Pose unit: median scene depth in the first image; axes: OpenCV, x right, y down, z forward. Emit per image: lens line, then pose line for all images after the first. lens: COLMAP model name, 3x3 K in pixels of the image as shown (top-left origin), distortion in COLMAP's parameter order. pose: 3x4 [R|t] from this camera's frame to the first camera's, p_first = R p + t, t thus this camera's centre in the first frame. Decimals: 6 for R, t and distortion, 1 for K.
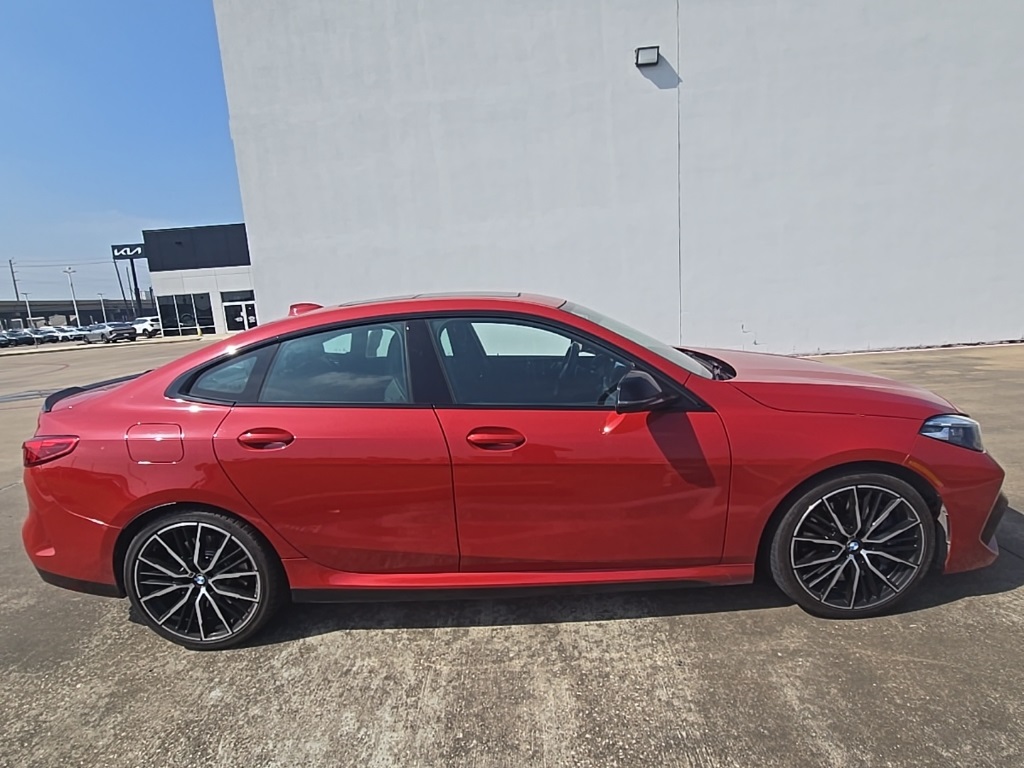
lens RADIAL K [[527.0, 0, 512.8], [0, 527.0, 383.4], [0, 0, 1]] dist [0.003611, 0.001805]
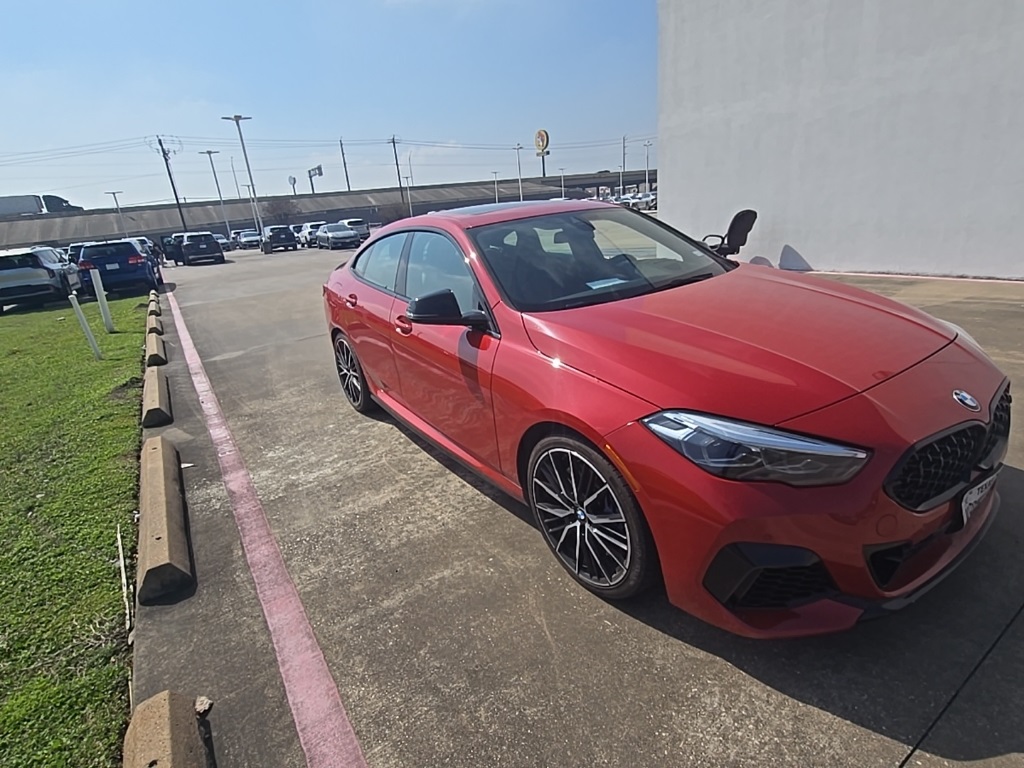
lens RADIAL K [[527.0, 0, 511.8], [0, 527.0, 386.8], [0, 0, 1]] dist [0.003611, 0.001805]
pose [[0.588880, 0.279462, -0.758367, 1.257211], [-0.086443, 0.954713, 0.284693, -0.160880], [0.803584, -0.102095, 0.586369, 0.406080]]
